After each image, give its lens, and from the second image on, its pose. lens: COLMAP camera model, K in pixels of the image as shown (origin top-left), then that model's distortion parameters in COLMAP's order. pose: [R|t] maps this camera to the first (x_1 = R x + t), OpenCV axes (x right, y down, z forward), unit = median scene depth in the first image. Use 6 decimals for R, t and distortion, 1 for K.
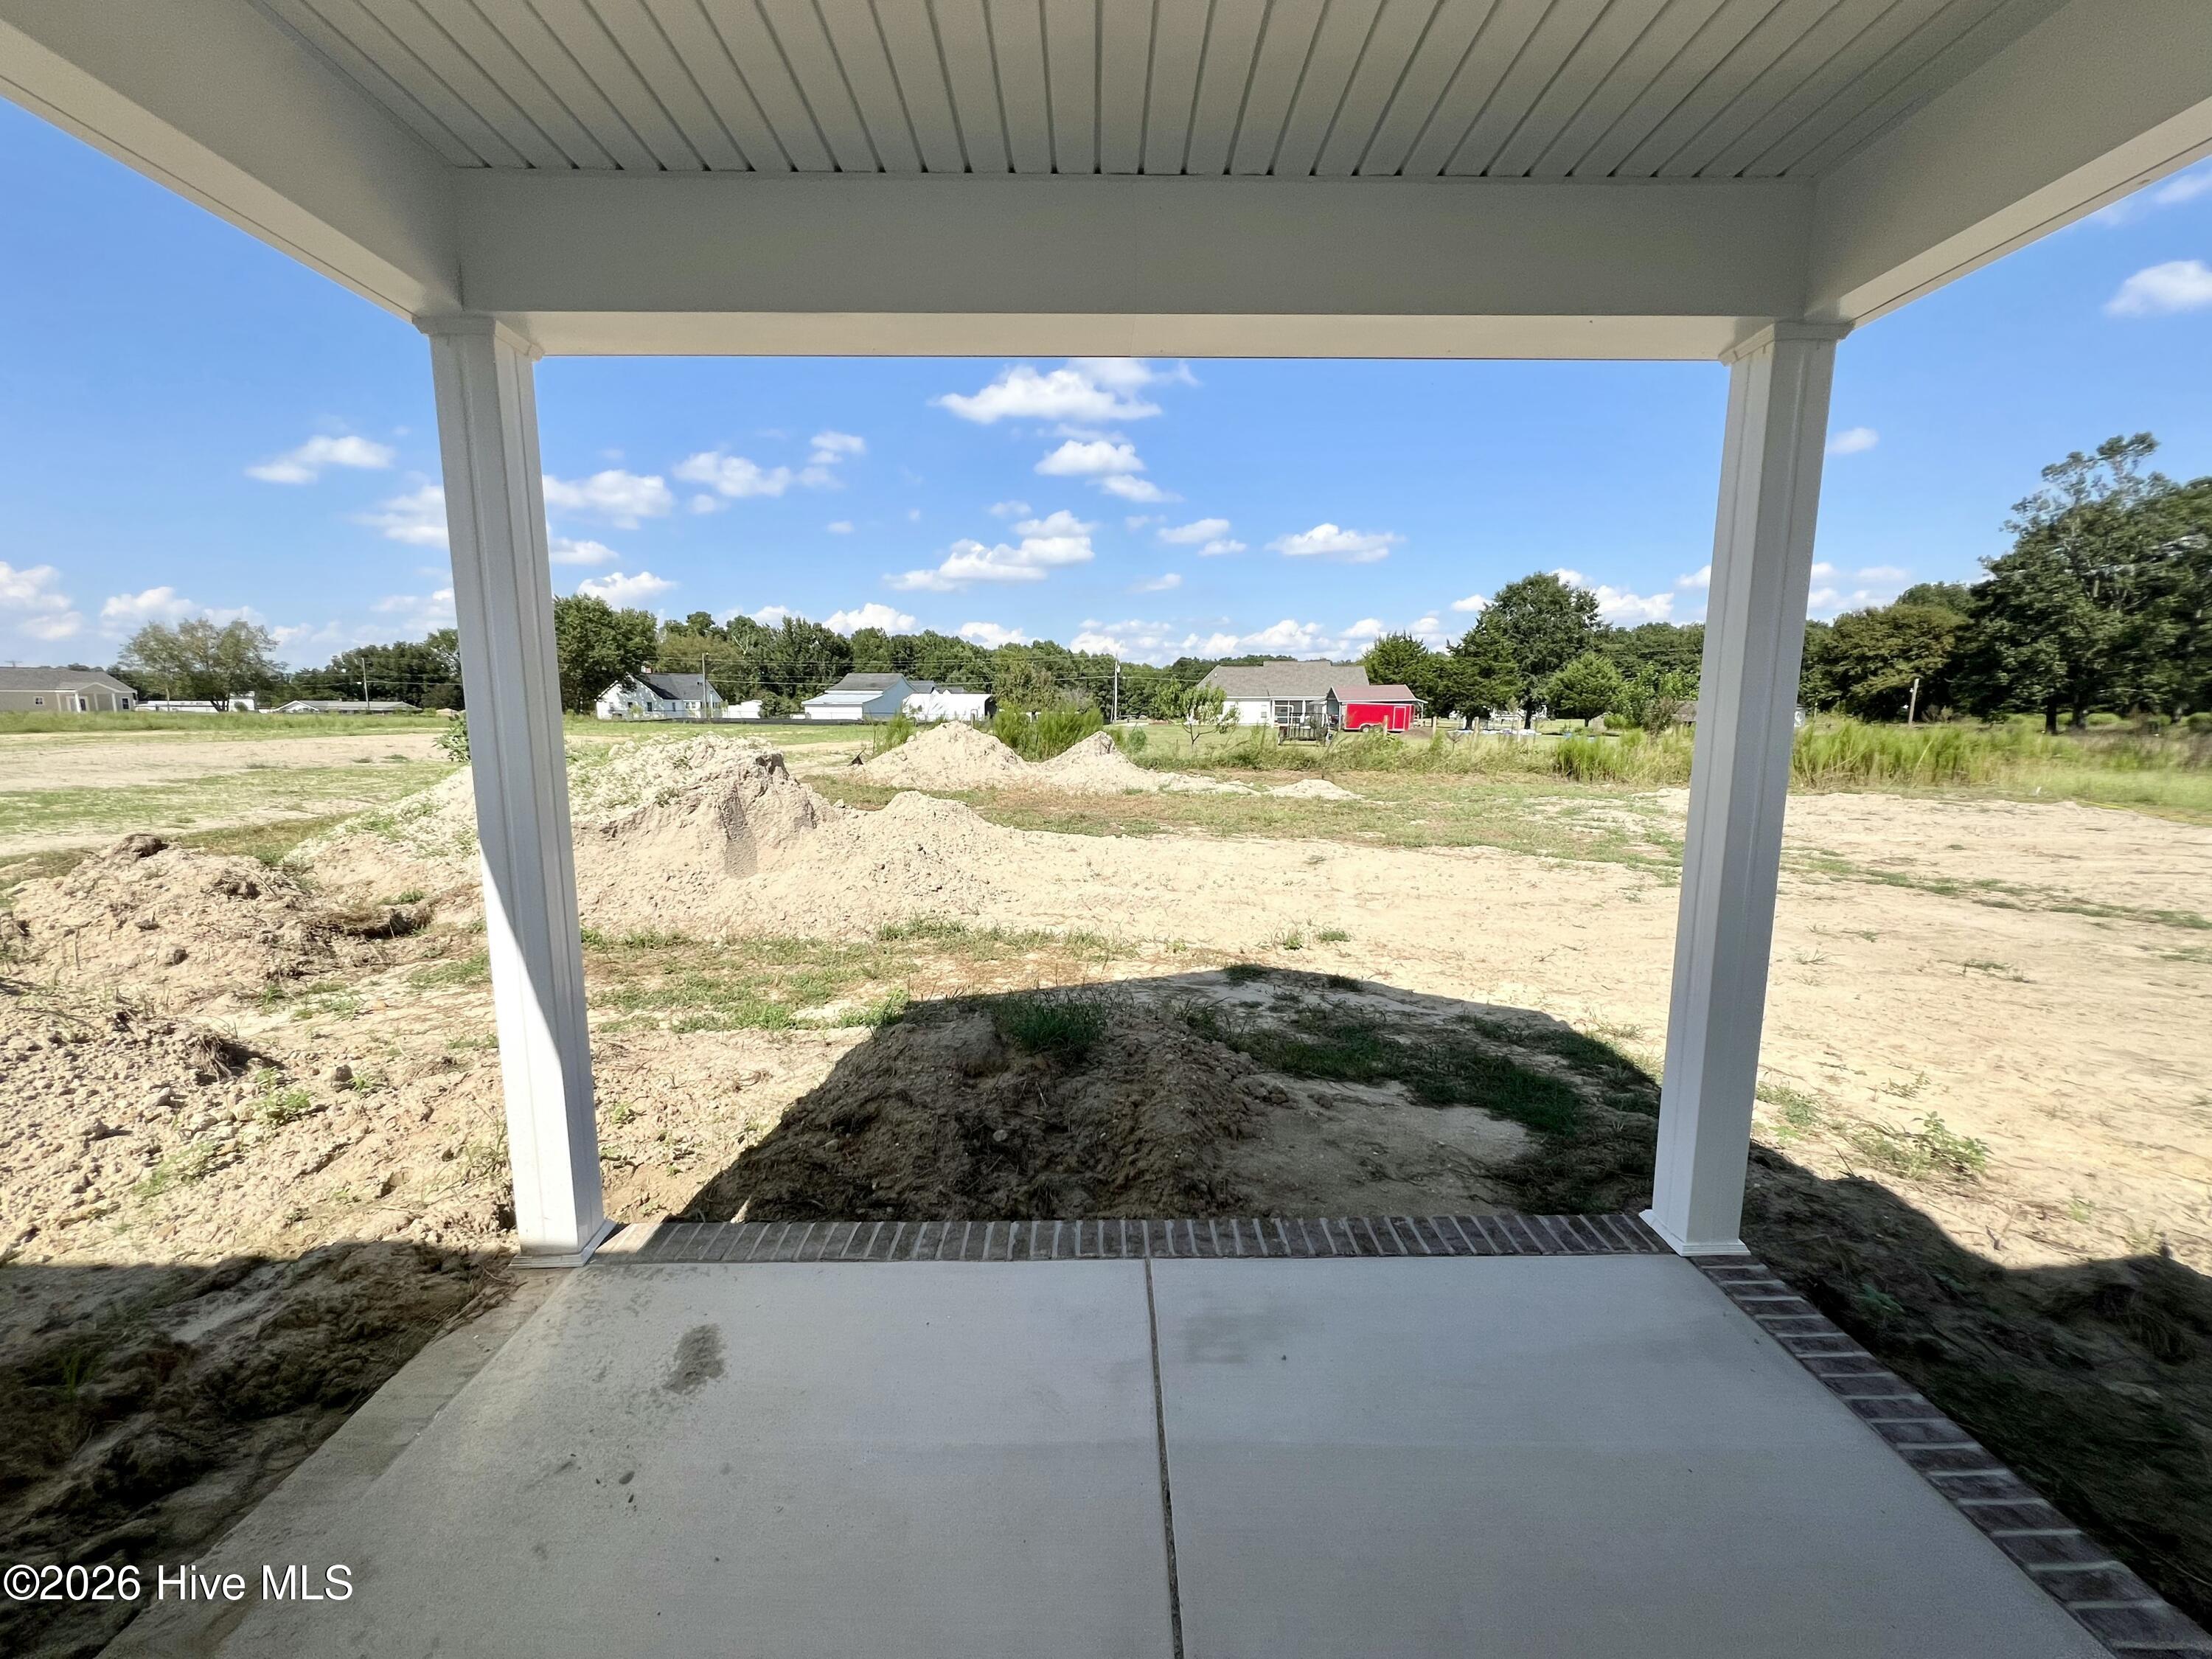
lens RADIAL K [[896.1, 0, 1106.4], [0, 896.1, 833.6], [0, 0, 1]] dist [-0.000840, 0.000078]
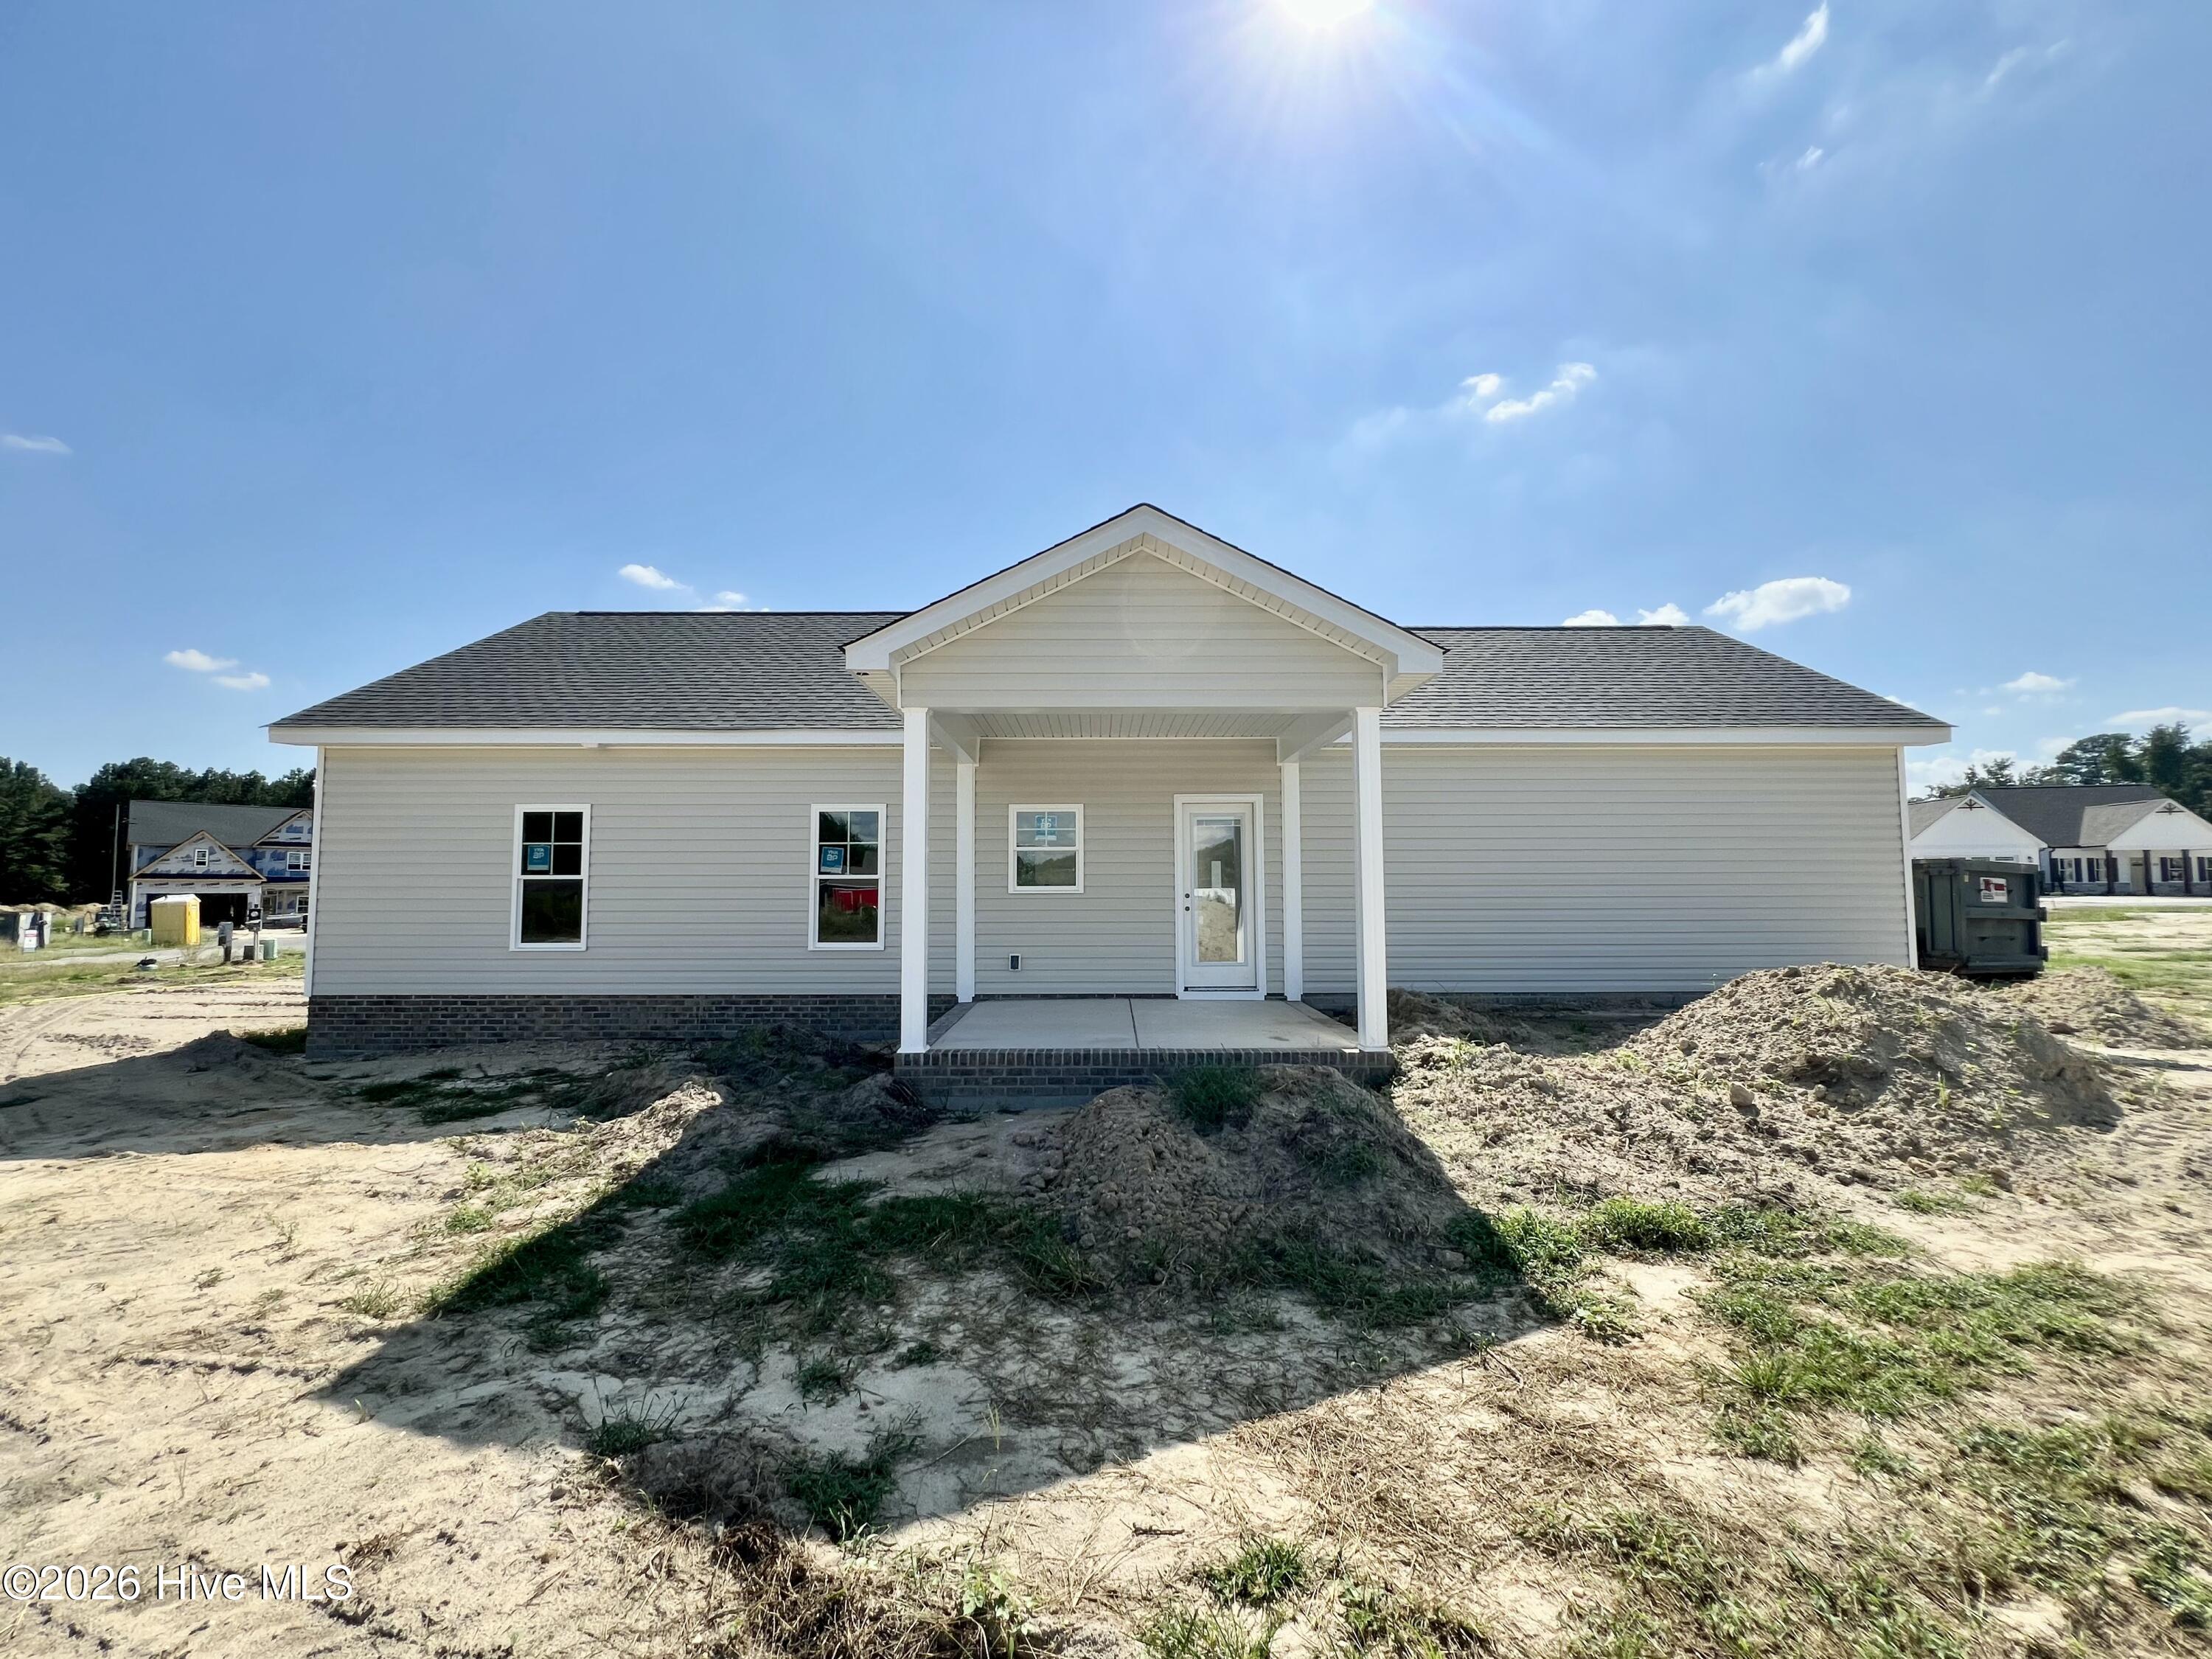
lens RADIAL K [[896.1, 0, 1106.4], [0, 896.1, 833.6], [0, 0, 1]] dist [-0.000840, 0.000078]
pose [[-0.999988, 0.003486, 0.003357, 0.052944], [0.003742, 0.996836, 0.079393, -0.147166], [-0.003069, 0.079404, -0.996838, 1.503378]]
